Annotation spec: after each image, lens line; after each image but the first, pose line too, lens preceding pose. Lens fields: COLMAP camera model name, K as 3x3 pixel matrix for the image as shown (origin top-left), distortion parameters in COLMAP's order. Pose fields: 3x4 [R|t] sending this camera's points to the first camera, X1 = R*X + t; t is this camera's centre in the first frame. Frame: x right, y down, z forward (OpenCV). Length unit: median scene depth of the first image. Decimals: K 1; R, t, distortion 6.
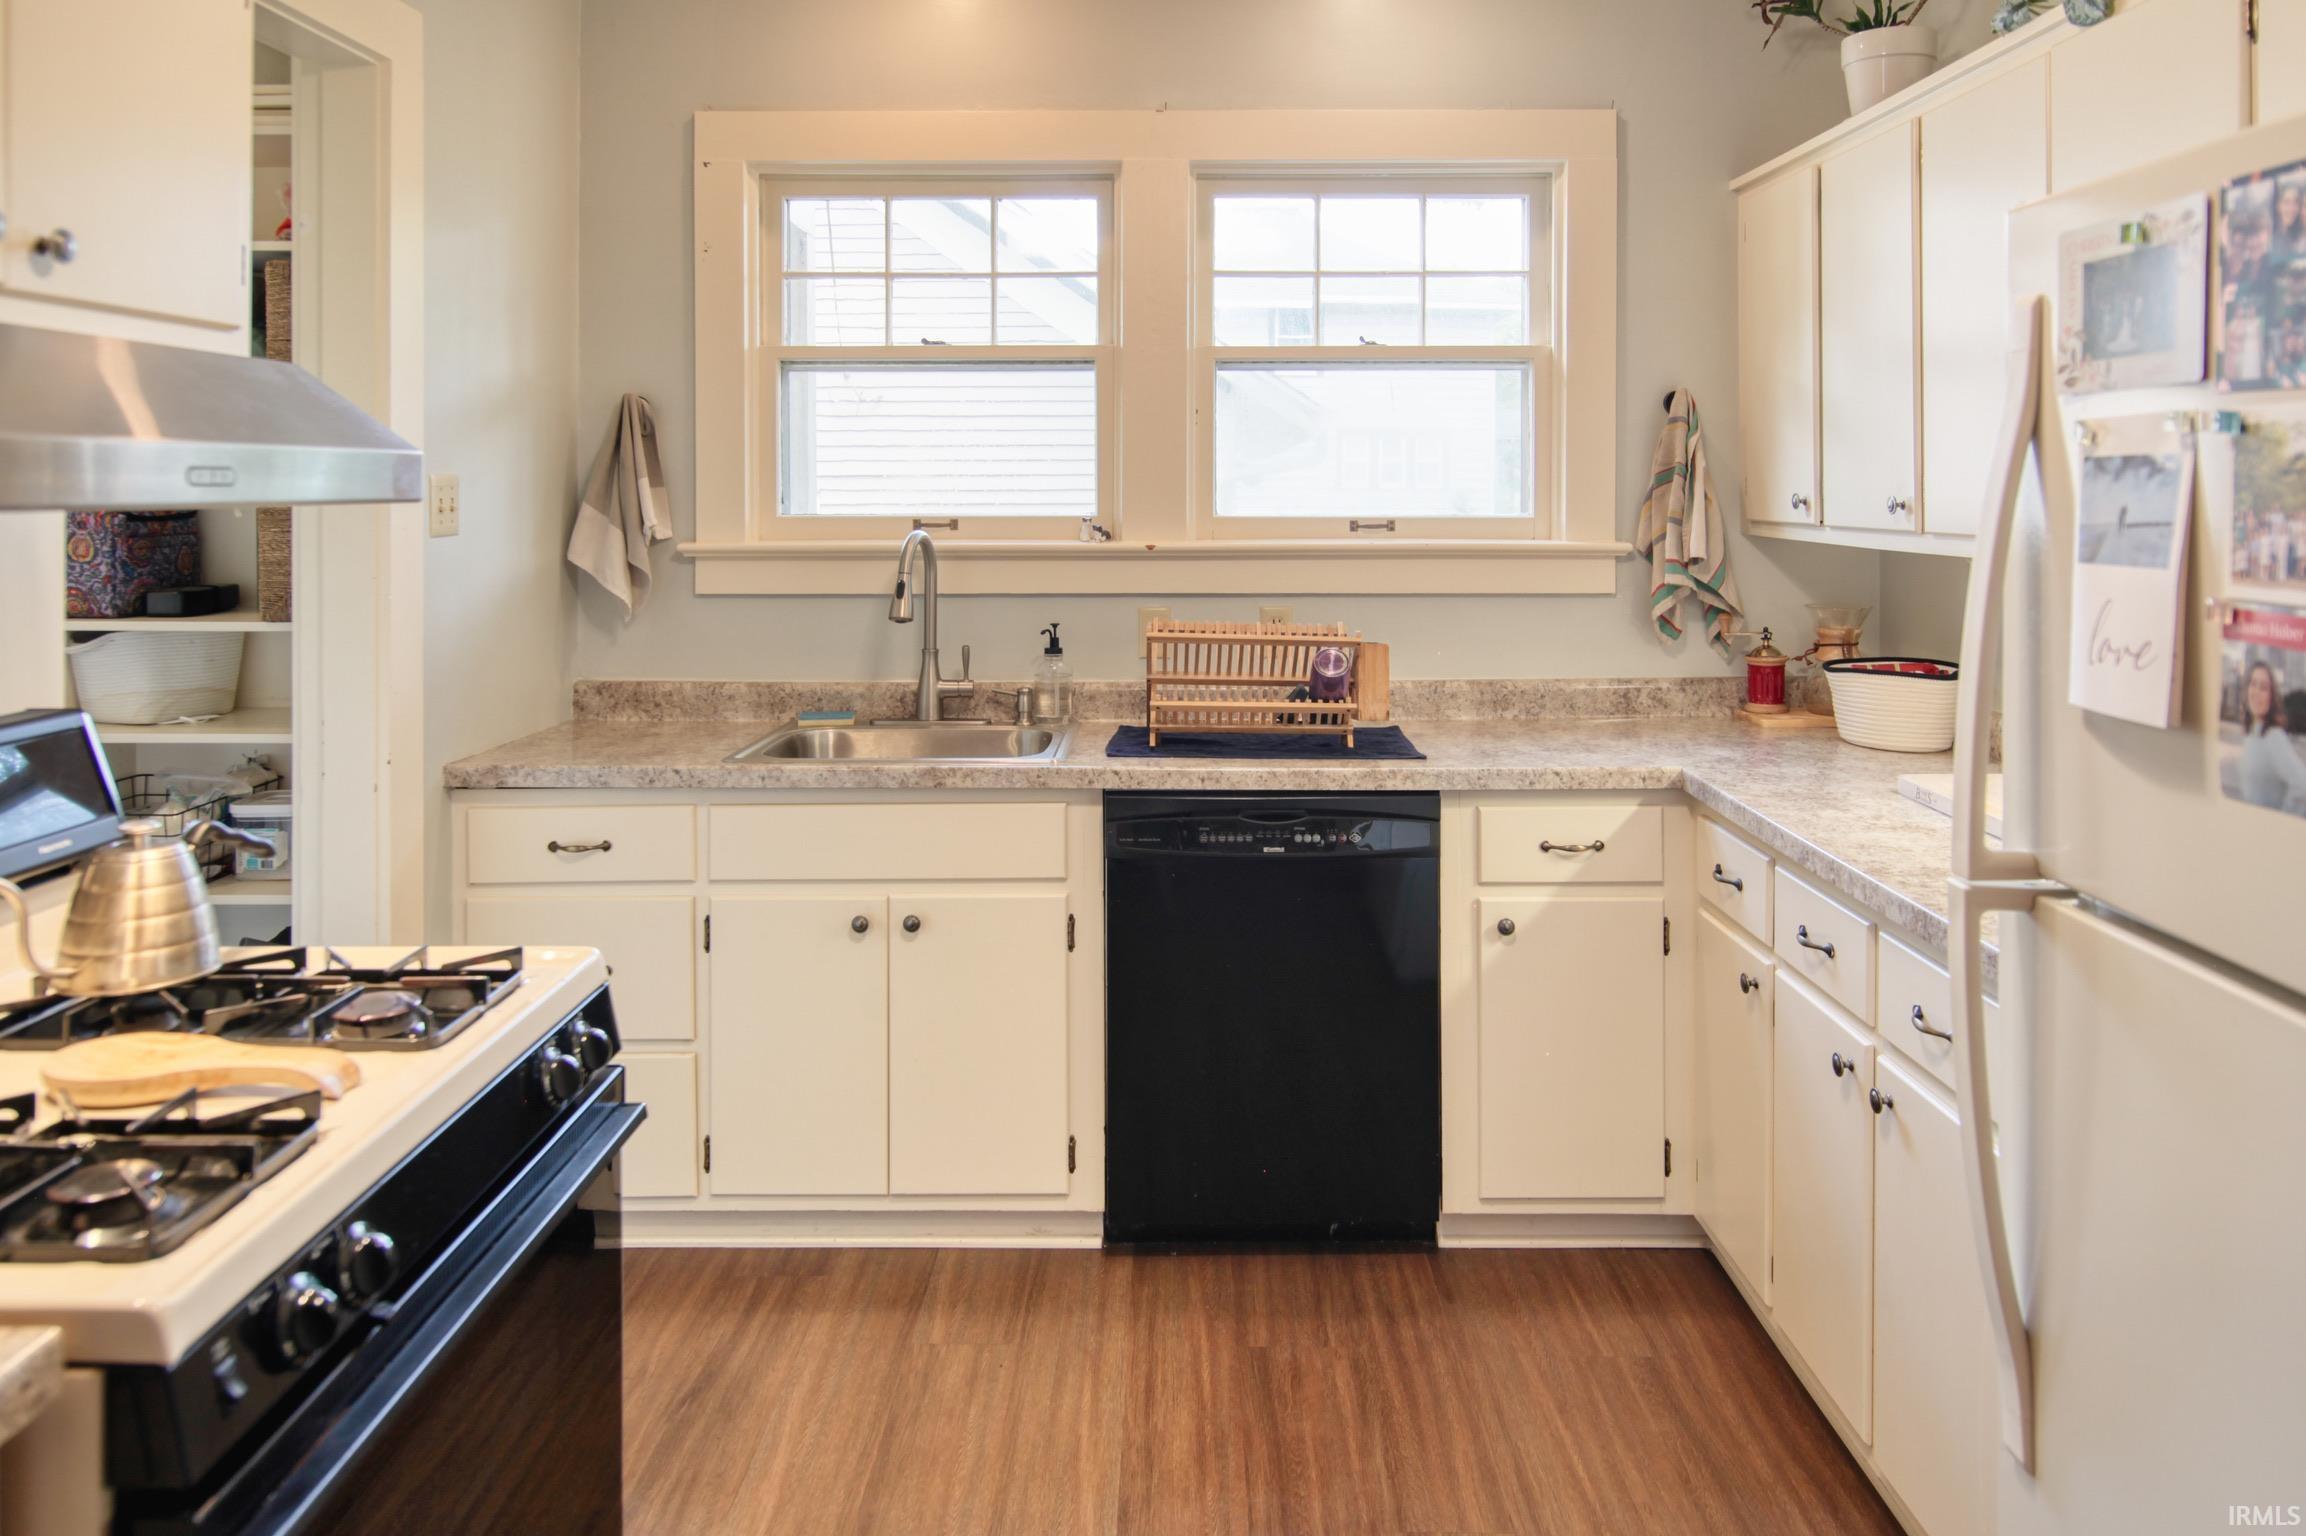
lens RADIAL K [[1552.8, 0, 1152.0], [0, 1552.8, 495.7], [0, 0, 1]] dist [-0.000715, -0.023948]
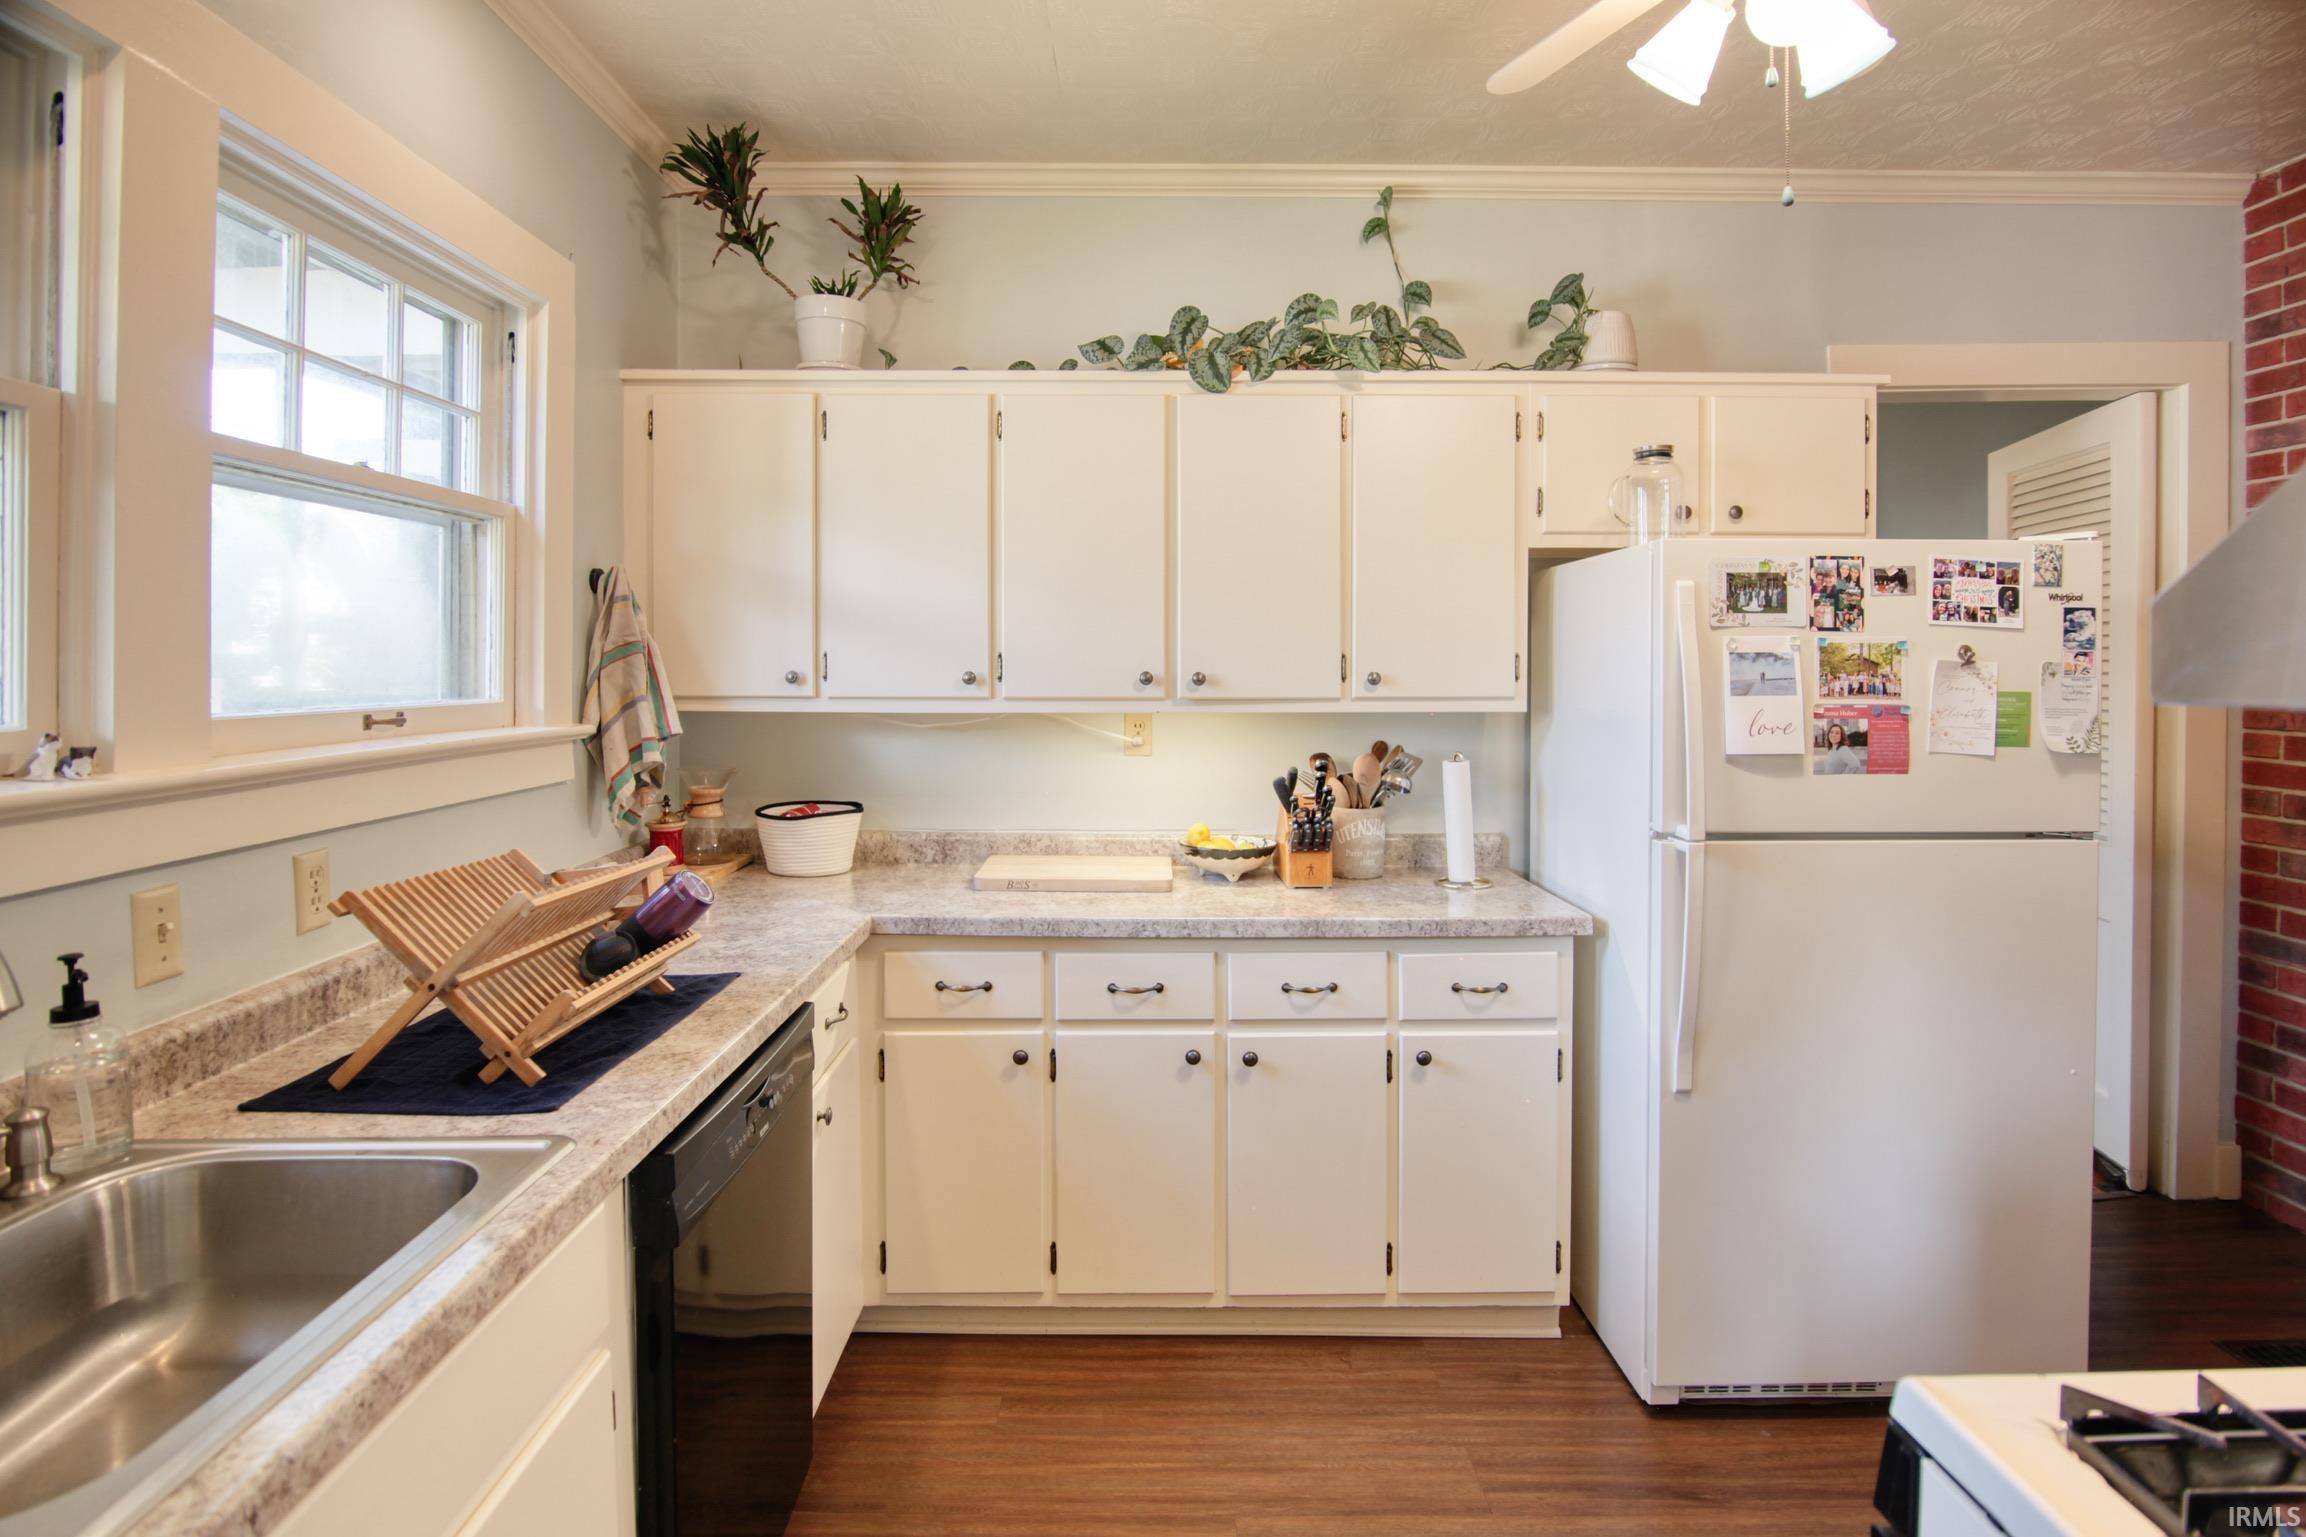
lens RADIAL K [[1208.0, 0, 1152.1], [0, 1208.0, 657.9], [0, 0, 1]] dist [-0.002160, -0.000368]
pose [[-0.024956, 0.007397, 0.999661, -1.381867], [0.007320, 0.999947, -0.007216, -0.010449], [-0.999662, 0.007138, -0.025009, 2.116731]]
